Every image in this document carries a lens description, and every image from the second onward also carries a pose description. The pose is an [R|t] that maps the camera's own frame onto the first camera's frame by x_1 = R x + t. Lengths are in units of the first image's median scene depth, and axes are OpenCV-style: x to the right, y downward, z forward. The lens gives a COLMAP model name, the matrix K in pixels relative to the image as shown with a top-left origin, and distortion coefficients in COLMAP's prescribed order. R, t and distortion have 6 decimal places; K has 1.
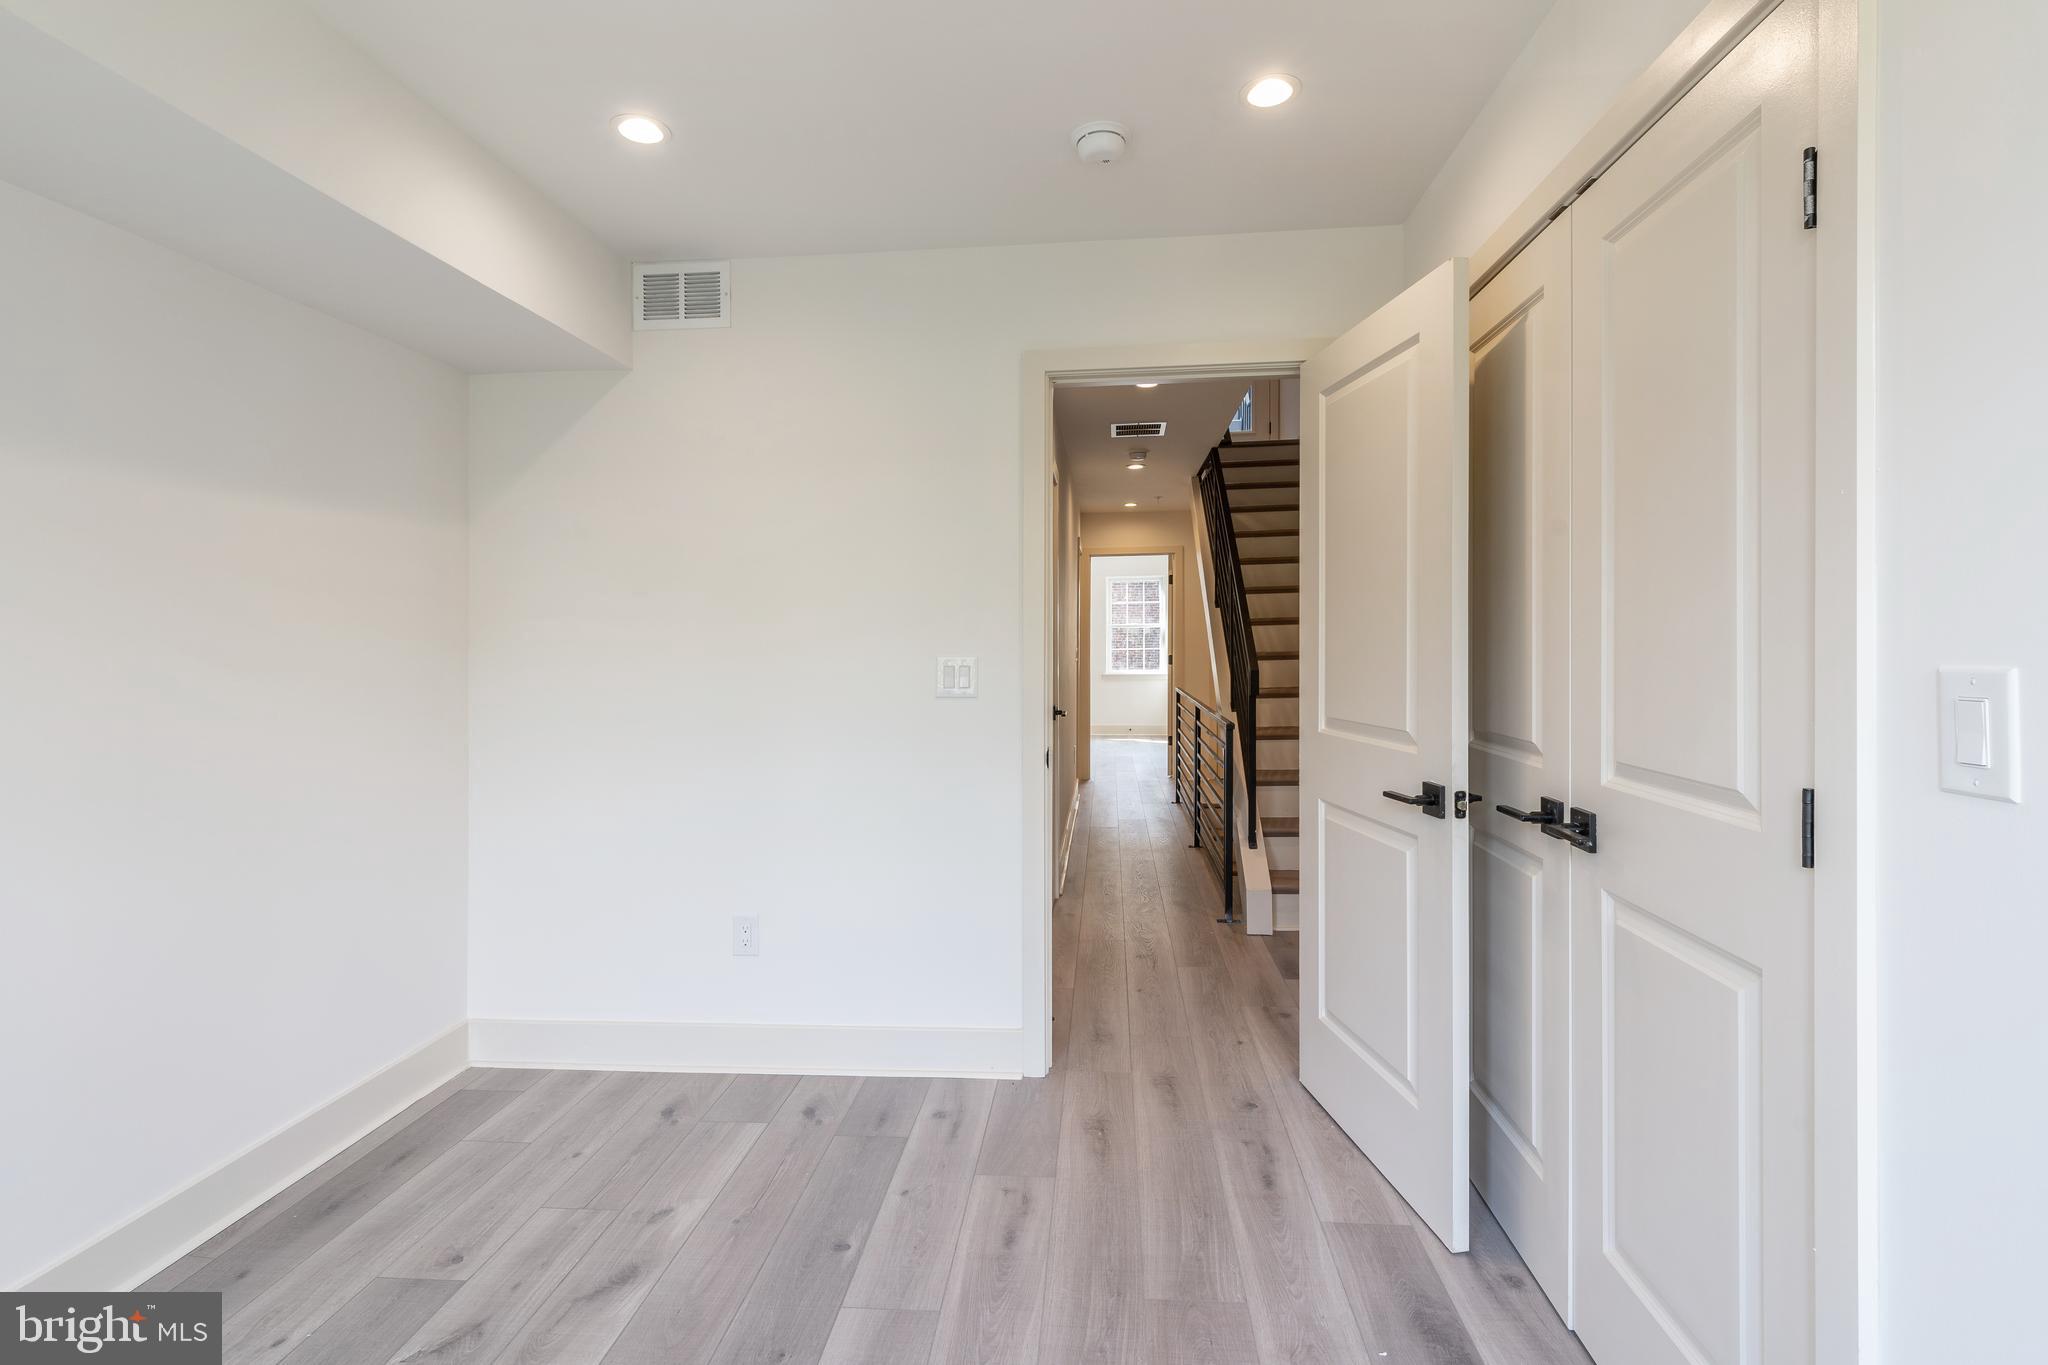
lens RADIAL K [[939.5, 0, 1030.9], [0, 939.5, 664.8], [0, 0, 1]] dist [0.010786, -0.000520]
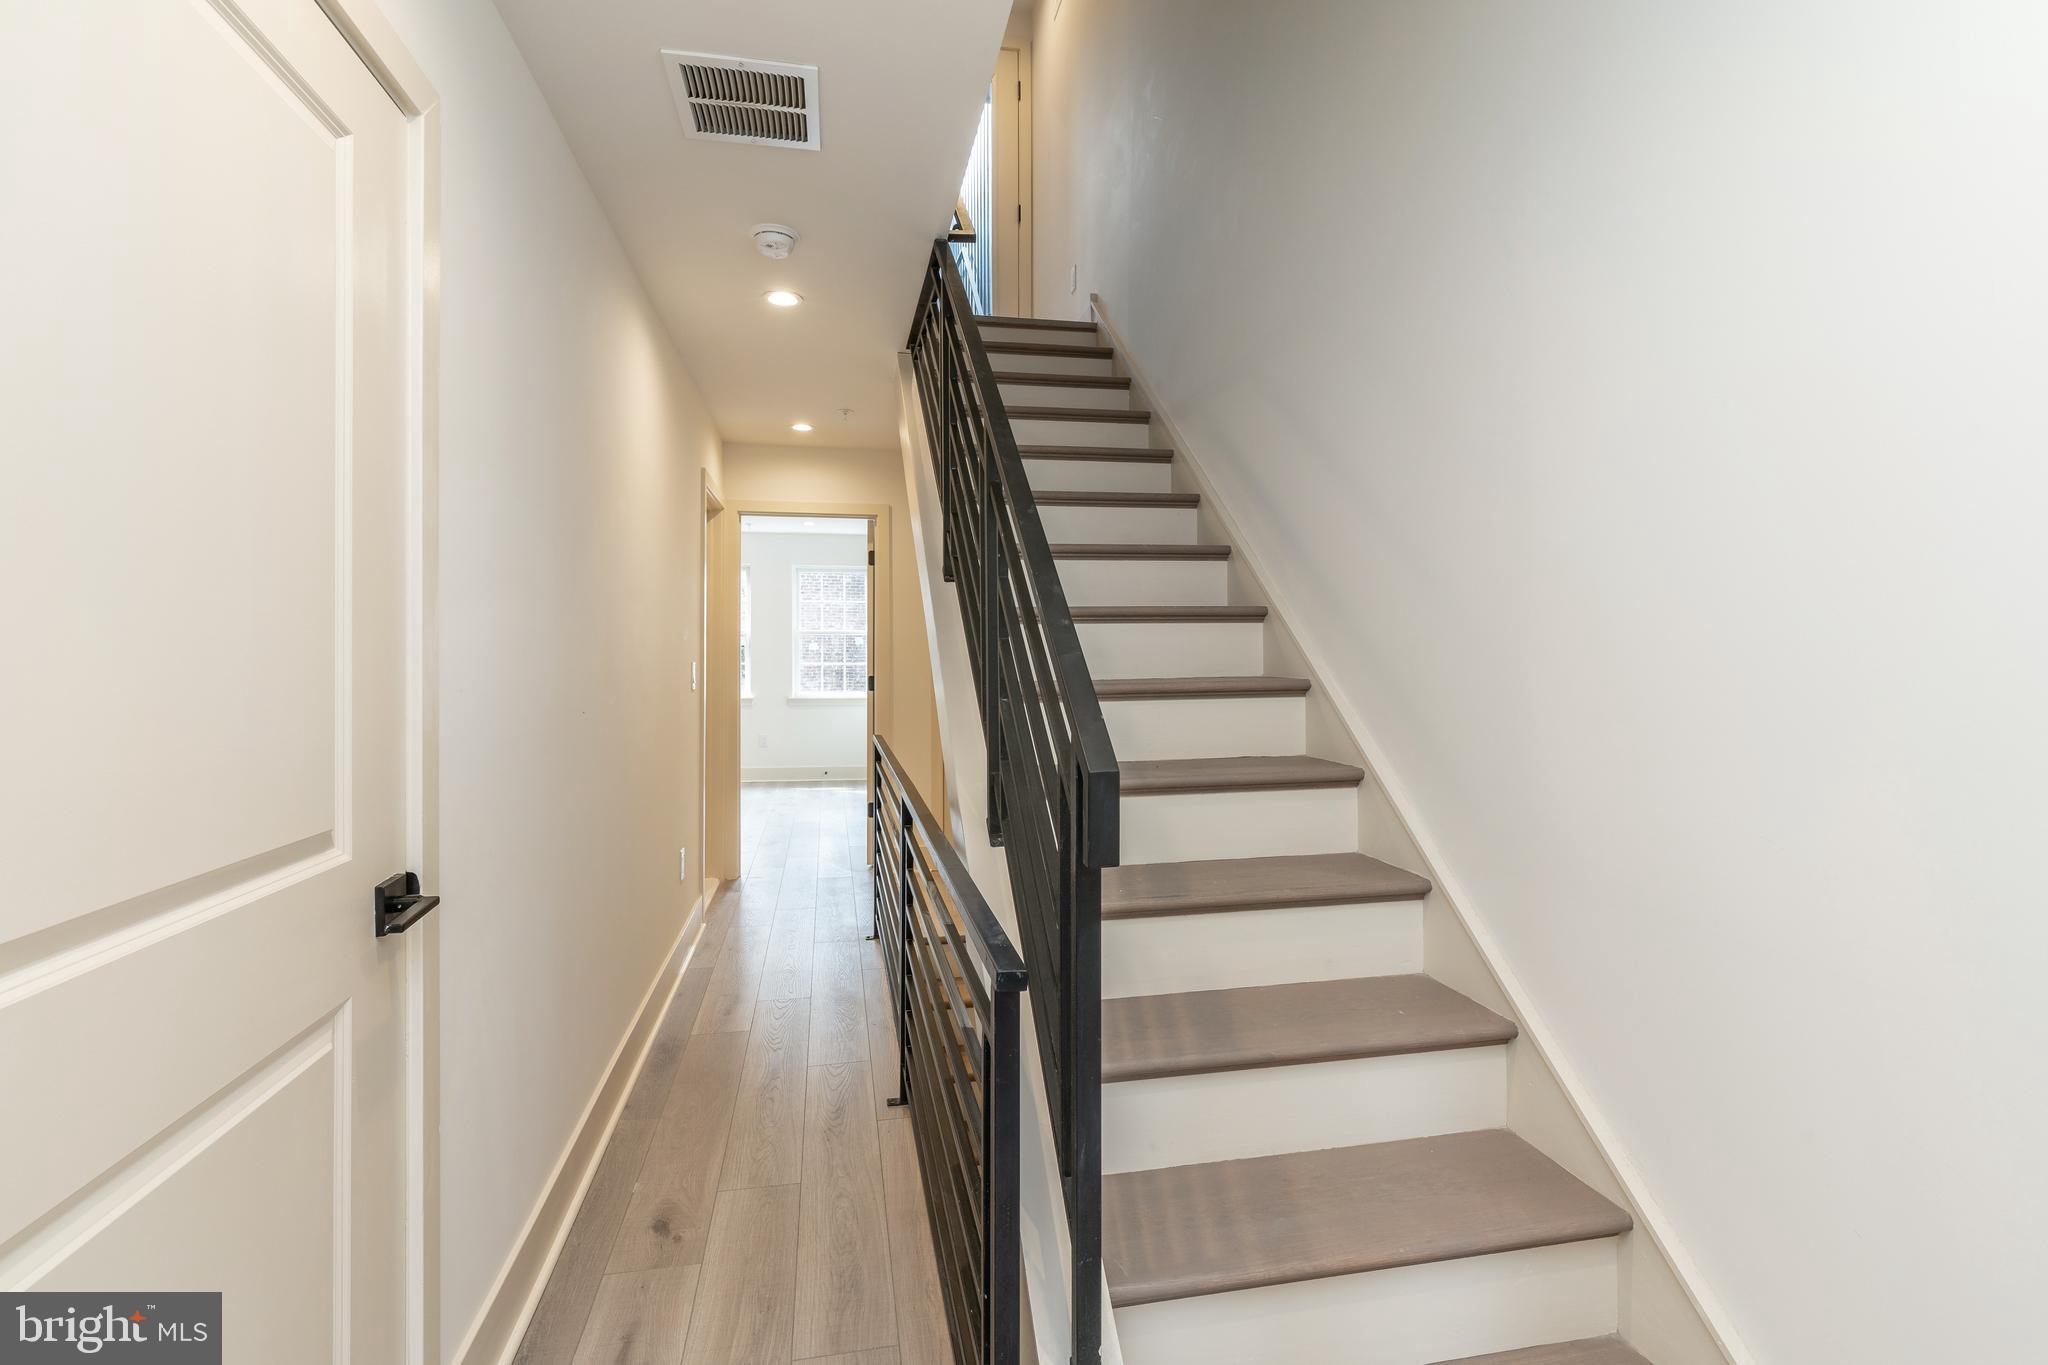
lens RADIAL K [[939.5, 0, 1024.9], [0, 939.5, 666.5], [0, 0, 1]] dist [0.010786, -0.000520]
pose [[0.959477, 0.001572, 0.281783, 0.071233], [-0.000529, 0.999993, -0.003777, -0.015560], [-0.281787, 0.003474, 0.959471, 0.371259]]
